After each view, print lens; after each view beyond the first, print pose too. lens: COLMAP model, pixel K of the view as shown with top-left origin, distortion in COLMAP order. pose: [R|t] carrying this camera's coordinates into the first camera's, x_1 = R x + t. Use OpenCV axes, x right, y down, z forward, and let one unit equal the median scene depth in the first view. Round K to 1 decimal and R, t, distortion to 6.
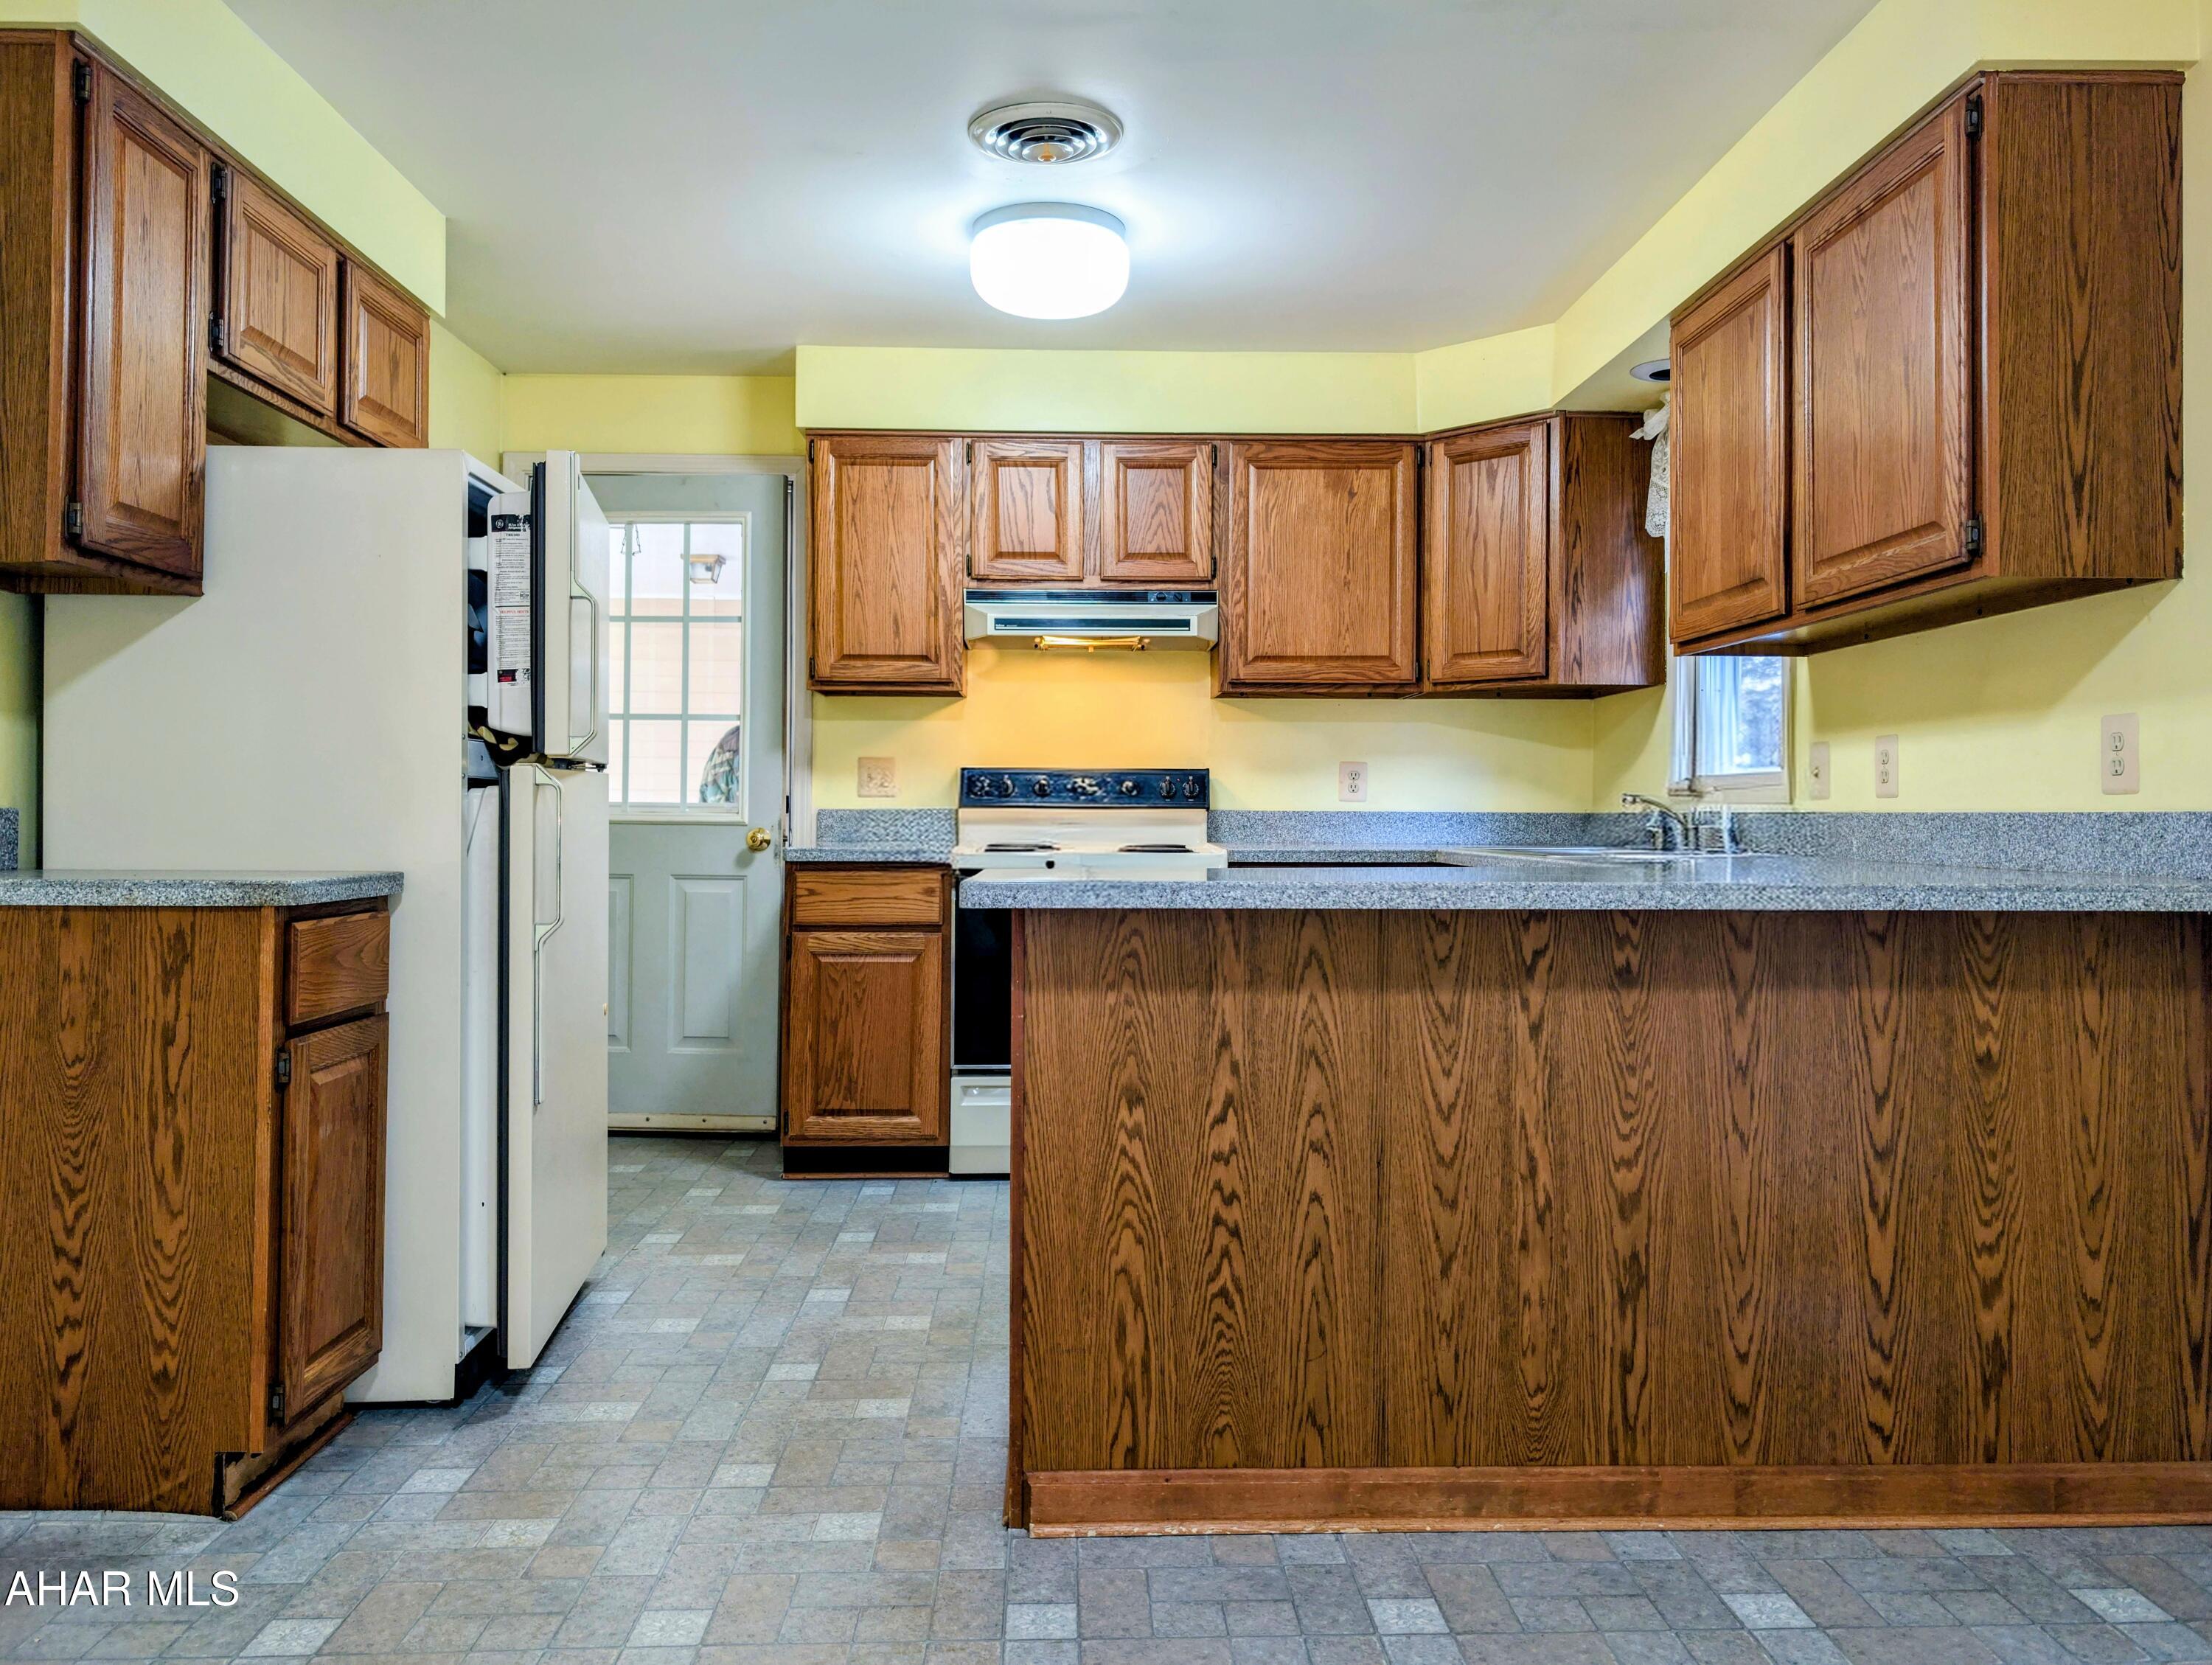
lens RADIAL K [[1515.8, 0, 1093.5], [0, 1515.8, 790.0], [0, 0, 1]] dist [0.141522, -0.319916]
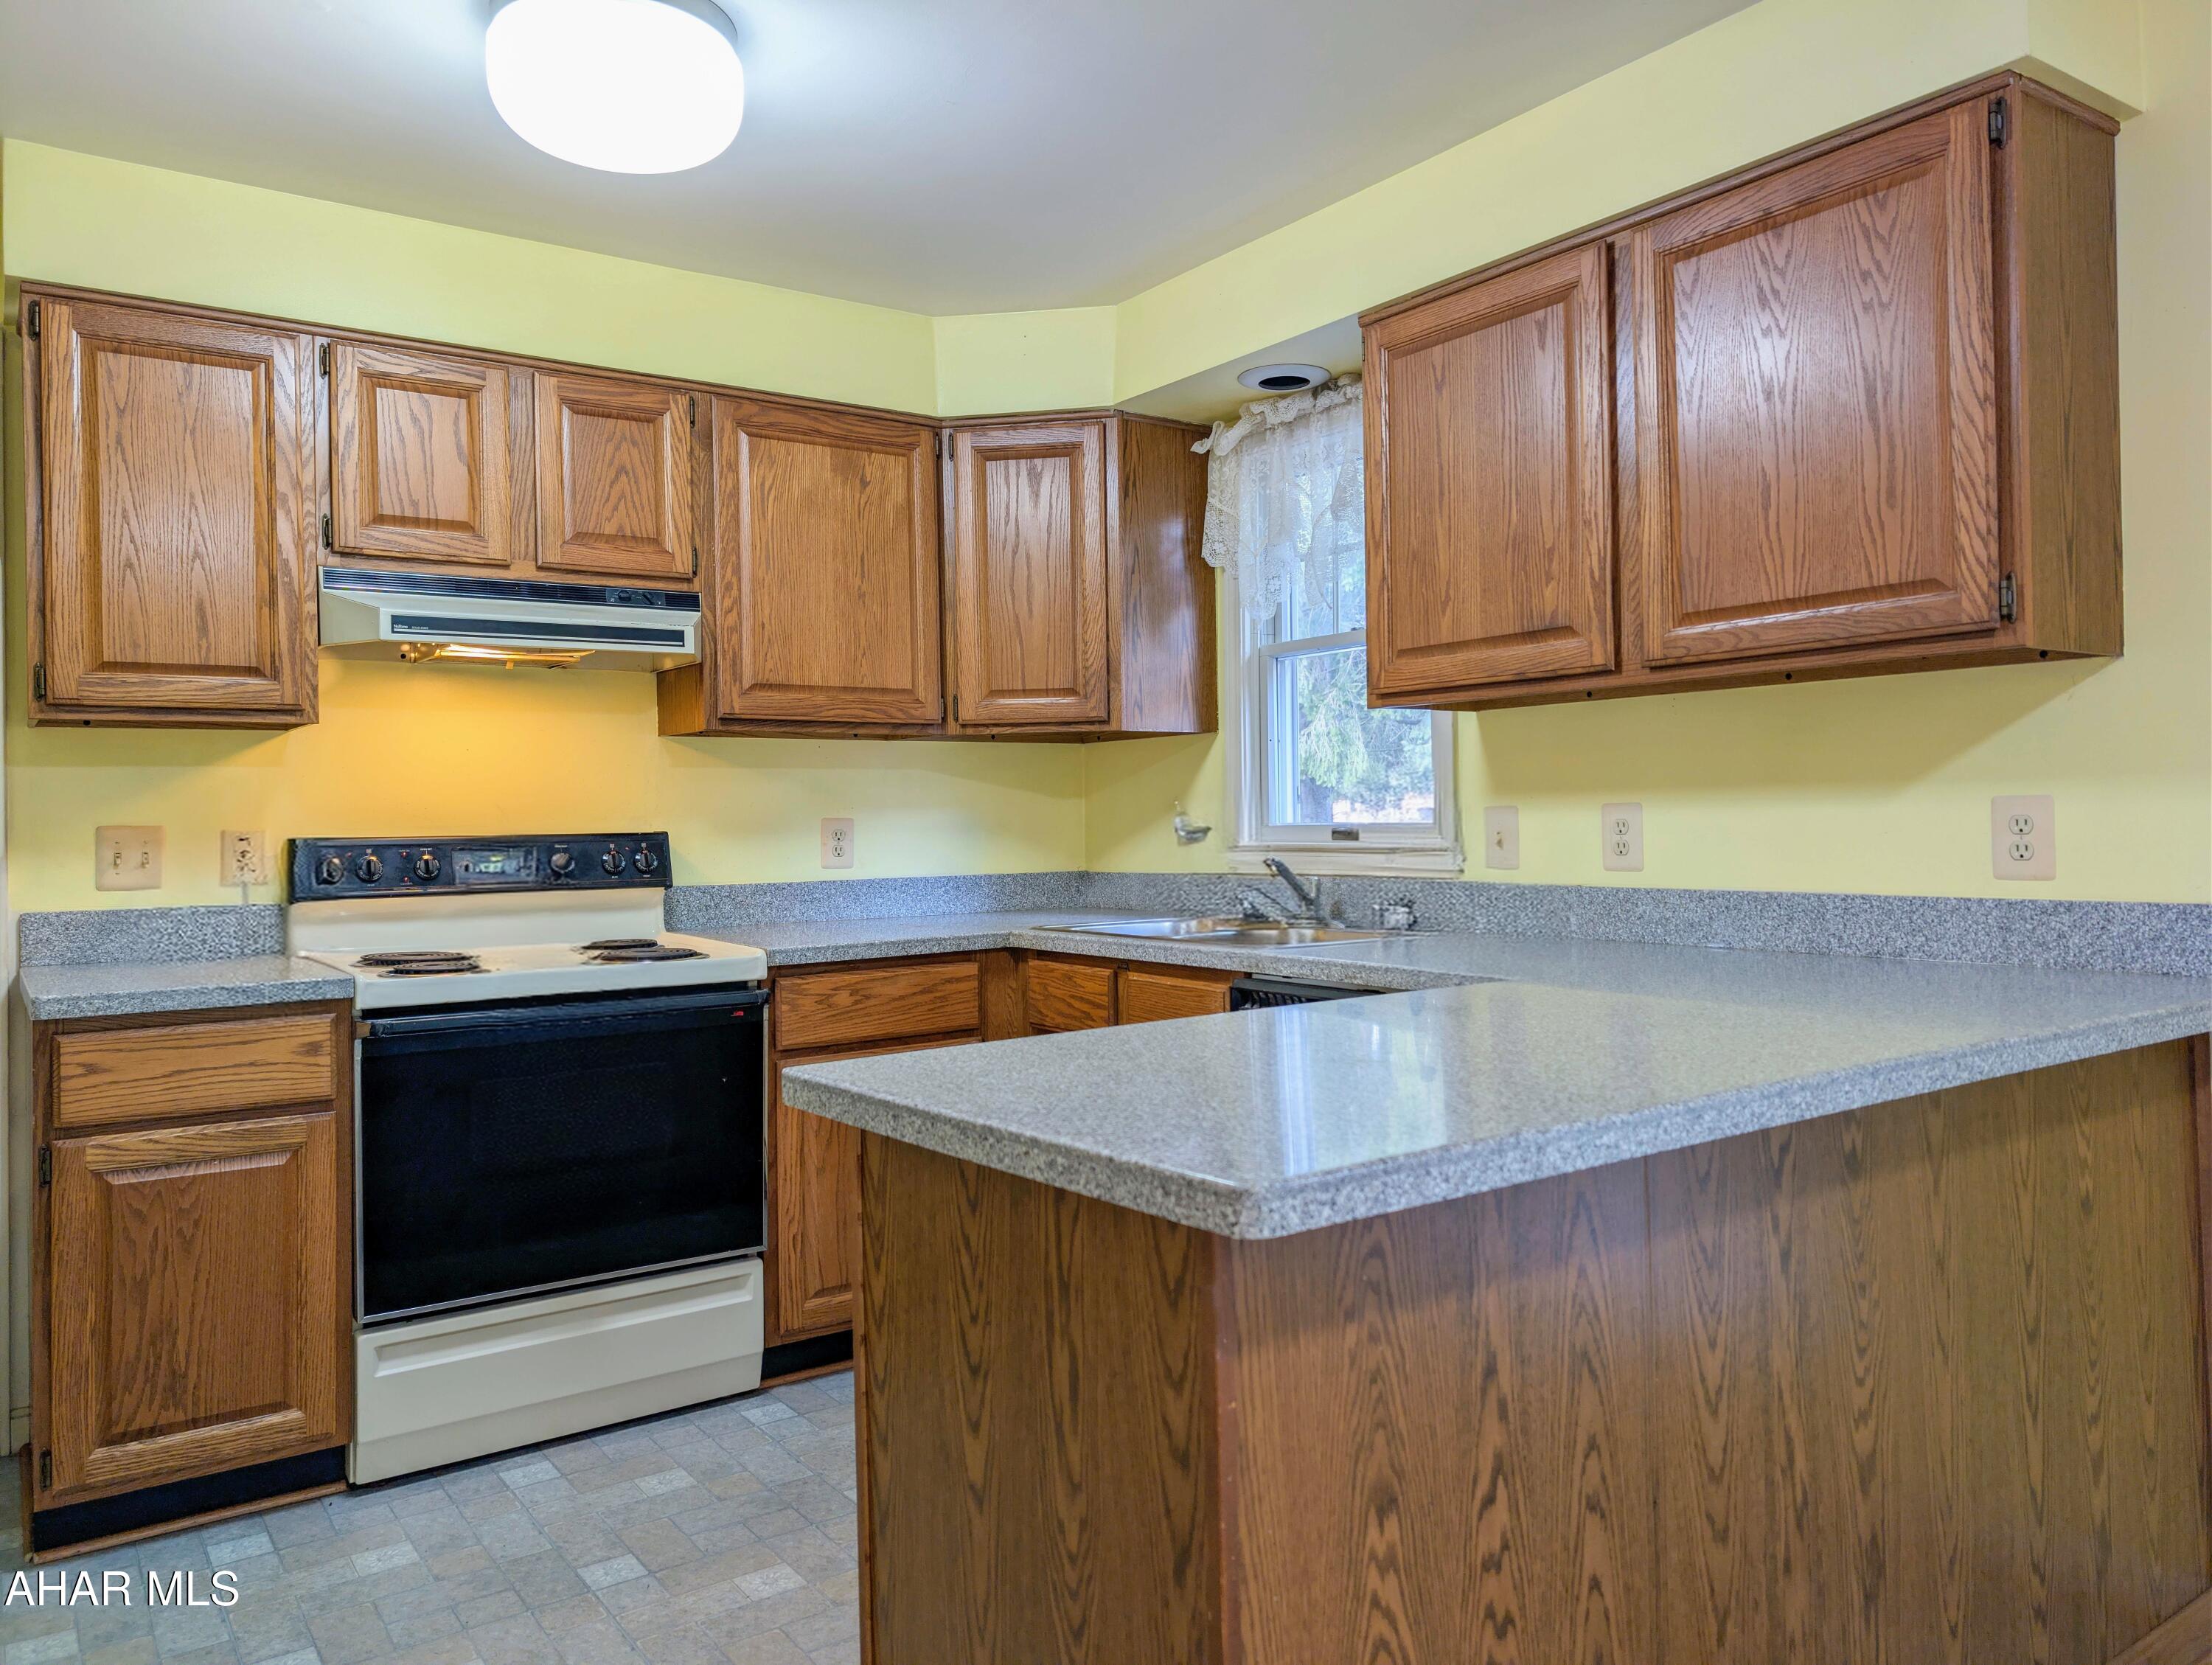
lens RADIAL K [[1570.2, 0, 1111.3], [0, 1570.2, 805.4], [0, 0, 1]] dist [0.025276, -0.019481]
pose [[0.838399, -0.013048, 0.544902, -0.183559], [0.013779, 0.999901, 0.002742, -0.029866], [-0.544884, 0.005210, 0.838496, 0.272451]]
